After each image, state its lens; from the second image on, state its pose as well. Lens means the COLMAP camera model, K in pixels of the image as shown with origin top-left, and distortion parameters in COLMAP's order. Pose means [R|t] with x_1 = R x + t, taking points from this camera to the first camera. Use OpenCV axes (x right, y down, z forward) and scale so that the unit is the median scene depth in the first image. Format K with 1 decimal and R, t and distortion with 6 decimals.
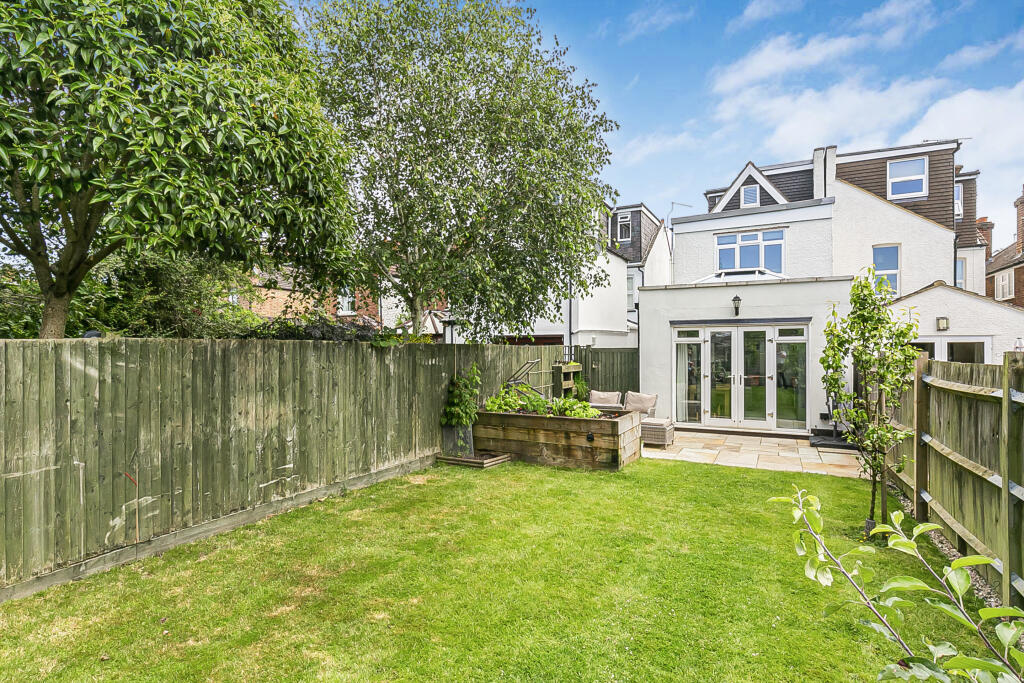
lens RADIAL K [[551.1, 0, 511.3], [0, 551.1, 344.2], [0, 0, 1]] dist [0.000293, -0.000131]
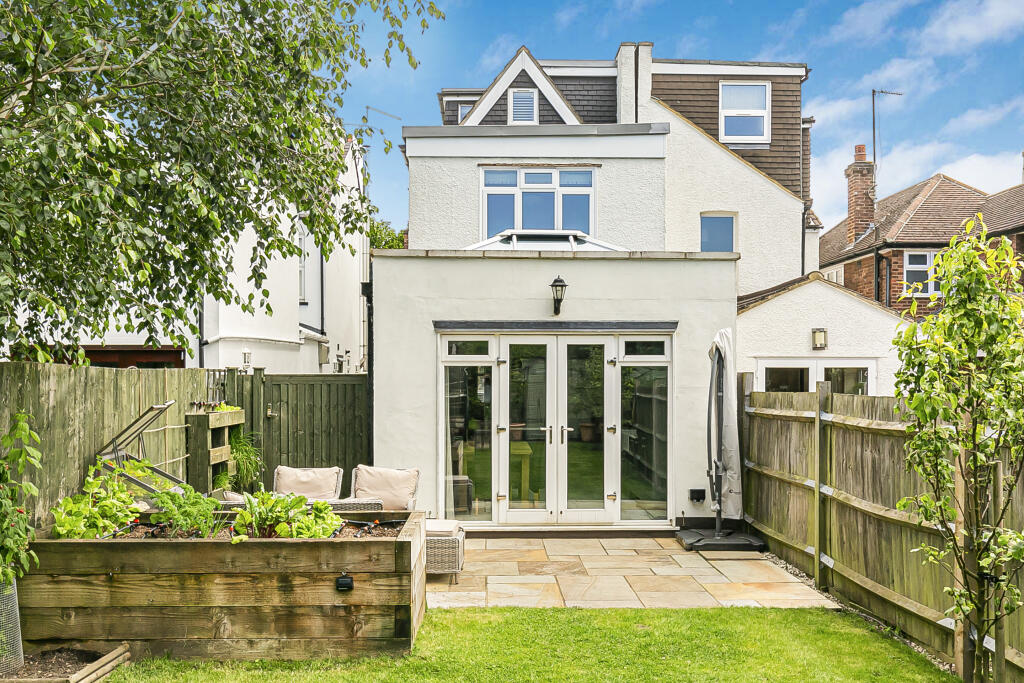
lens RADIAL K [[949.6, 0, 523.7], [0, 949.6, 379.8], [0, 0, 1]] dist [0.013683, 0.000000]
pose [[0.869137, 0.000618, 0.494571, -0.074392], [-0.006938, 0.999916, 0.010944, 0.001362], [-0.494522, -0.012943, 0.869068, 0.214403]]
